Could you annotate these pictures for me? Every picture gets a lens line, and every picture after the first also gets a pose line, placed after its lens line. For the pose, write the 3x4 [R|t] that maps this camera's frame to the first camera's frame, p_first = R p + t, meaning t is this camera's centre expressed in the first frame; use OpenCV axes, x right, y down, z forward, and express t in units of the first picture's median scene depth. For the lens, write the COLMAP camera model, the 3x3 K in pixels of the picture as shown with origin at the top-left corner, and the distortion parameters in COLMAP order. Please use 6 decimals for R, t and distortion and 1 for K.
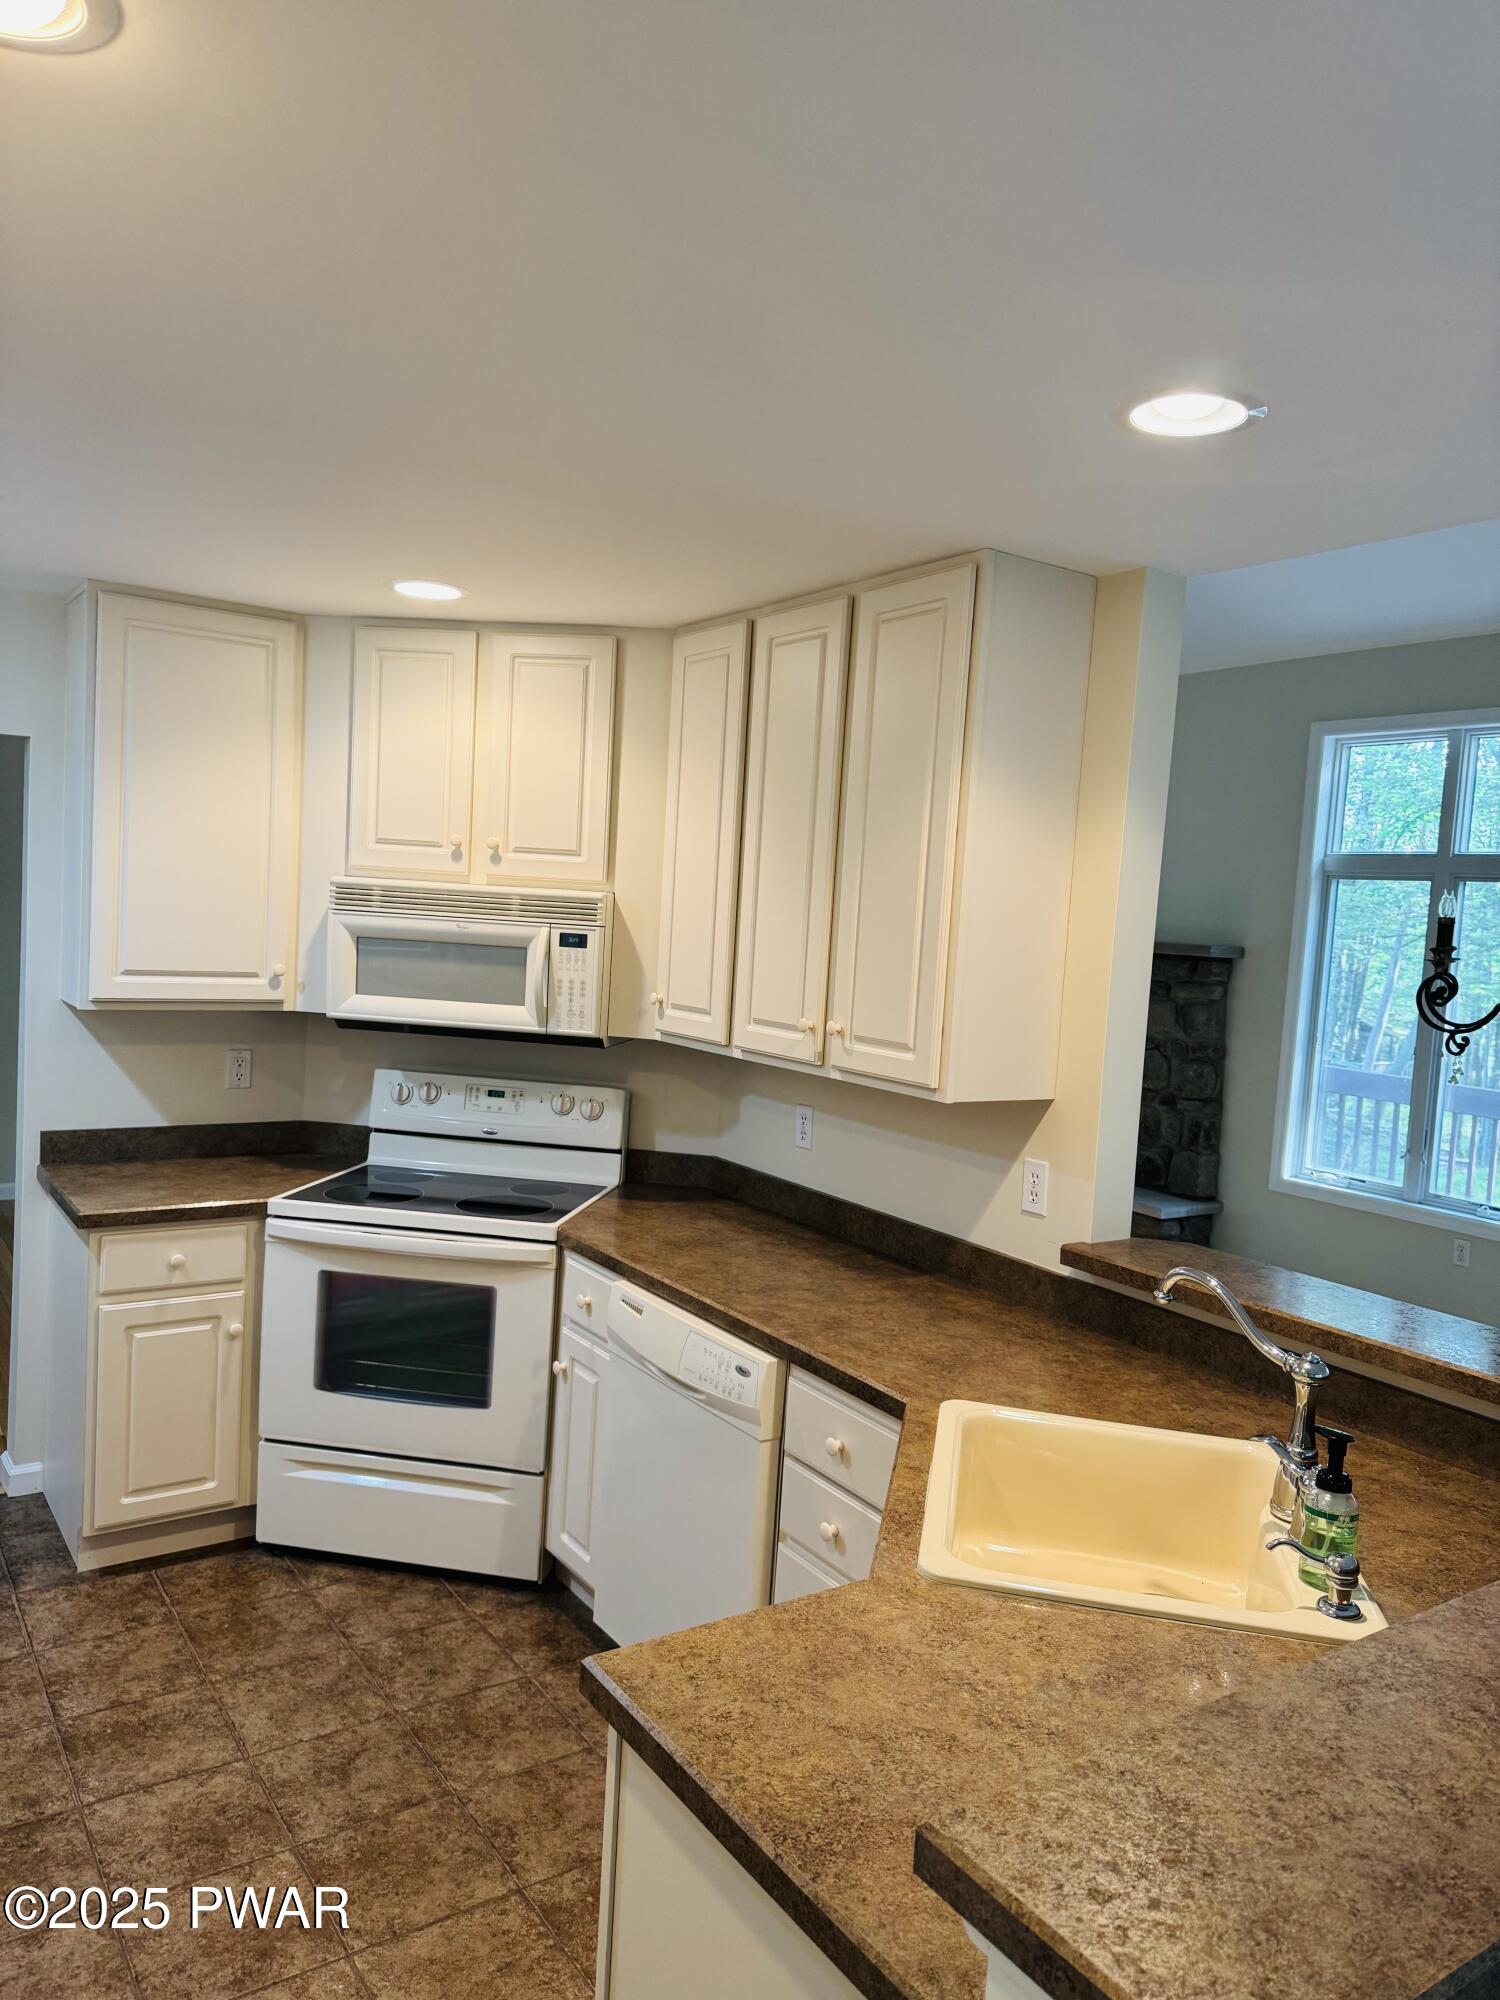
lens RADIAL K [[1387.5, 0, 736.8], [0, 1387.5, 999.7], [0, 0, 1]] dist [0.006795, -0.009023]
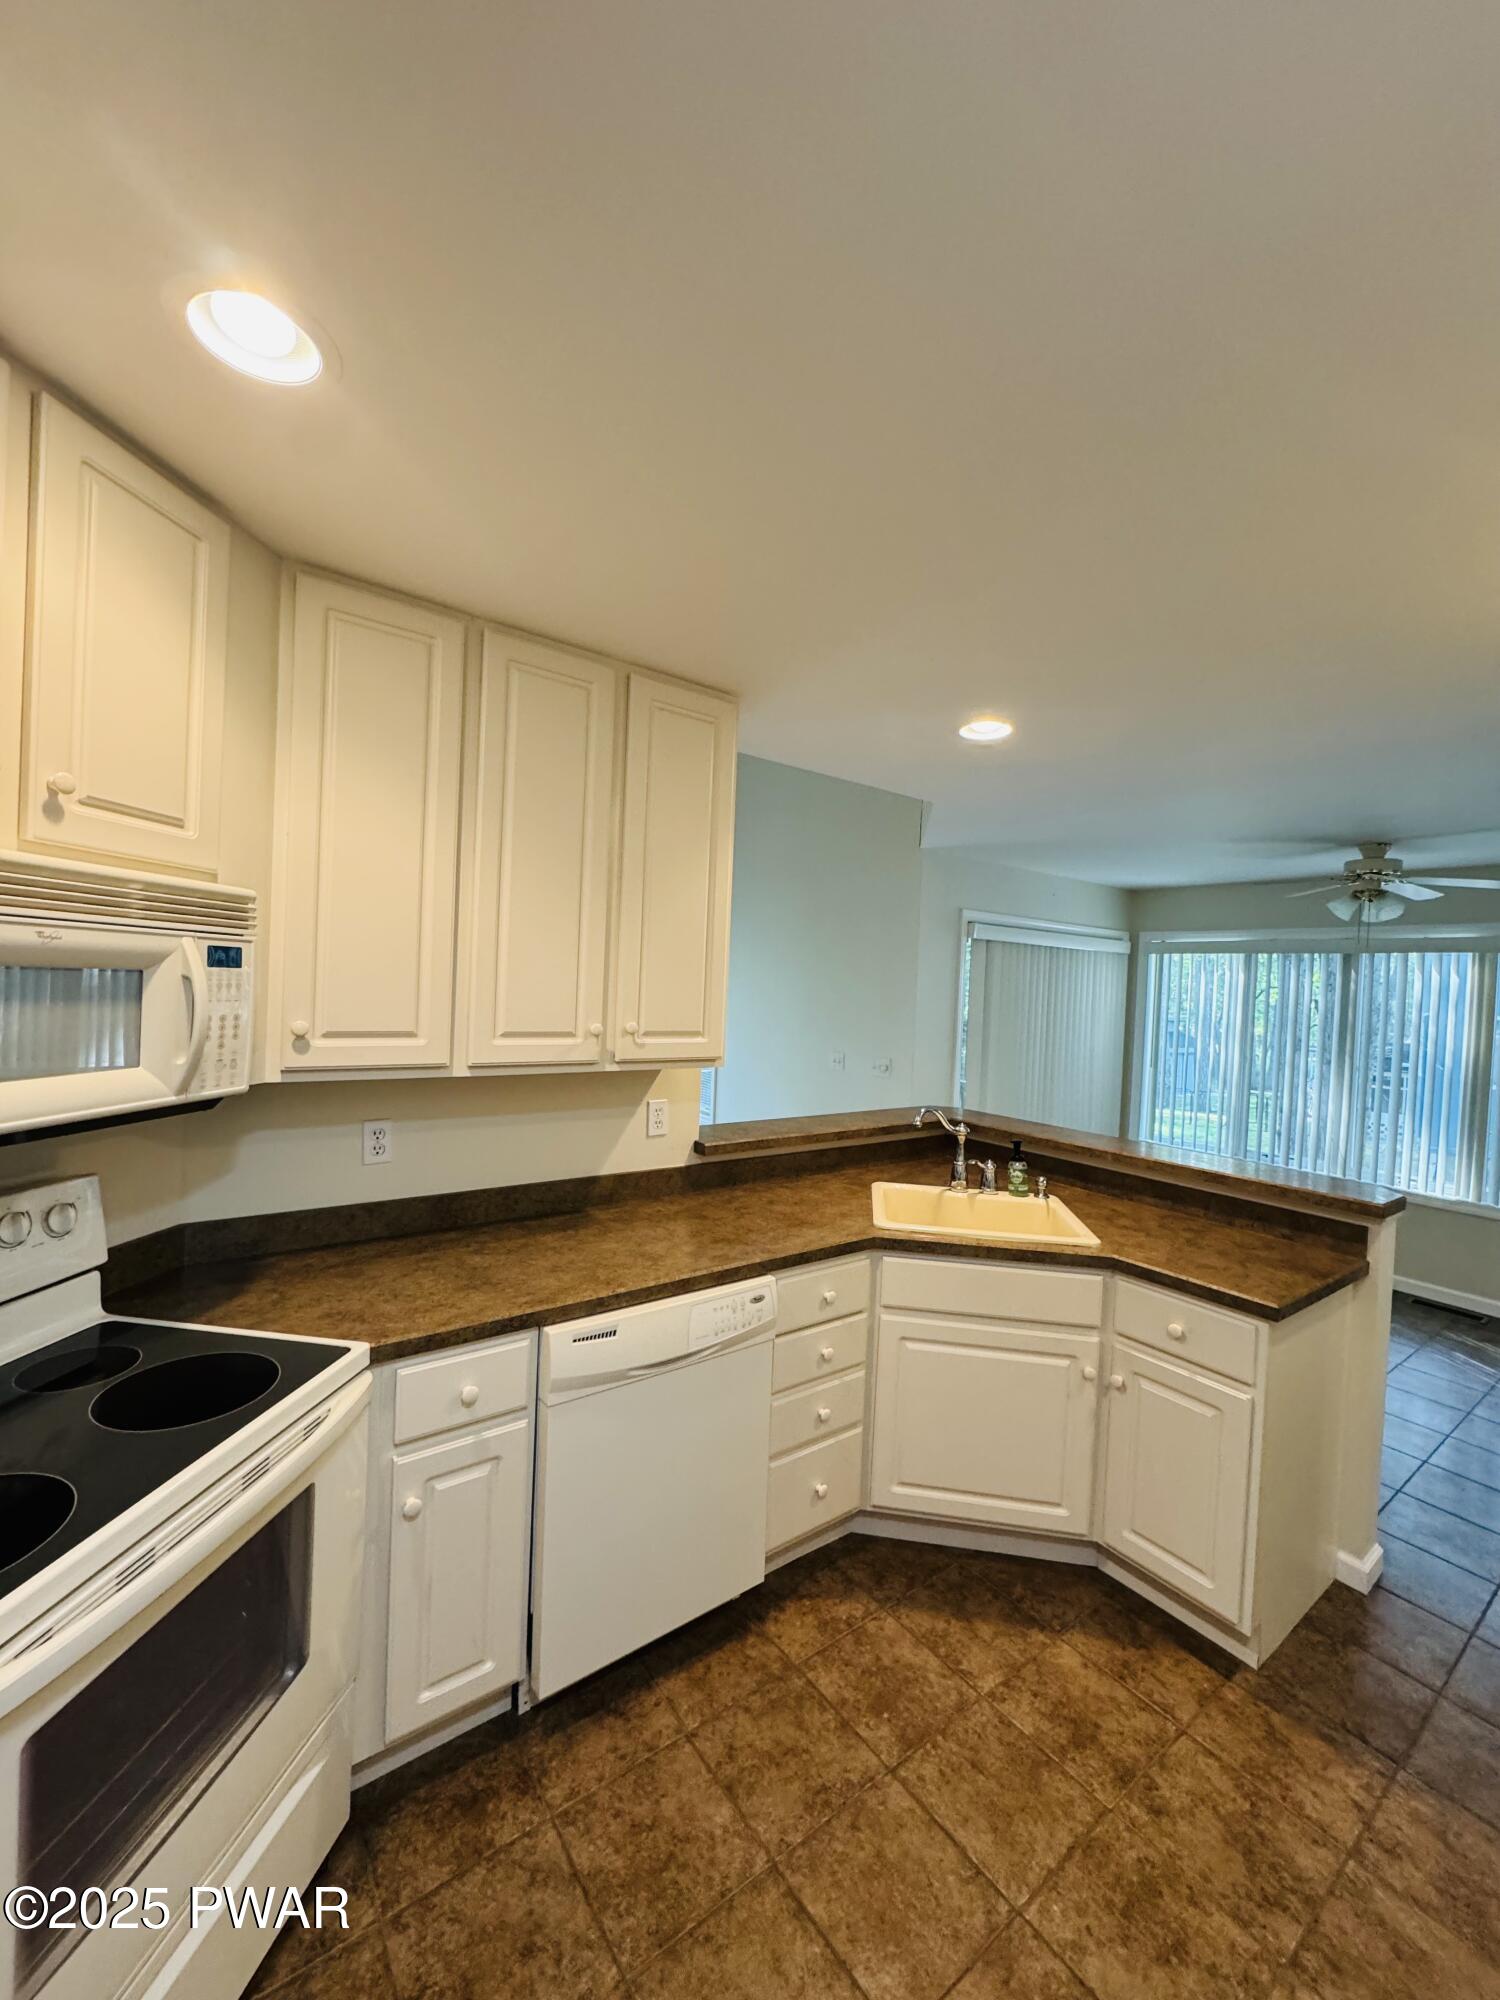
lens RADIAL K [[794.3, 0, 744.5], [0, 794.3, 1013.8], [0, 0, 1]] dist [-0.003073, 0.000610]
pose [[-0.032683, -0.095645, 0.994879, -0.631778], [0.024021, 0.995048, 0.096450, -0.057269], [-0.999177, 0.027050, -0.030224, 0.934759]]
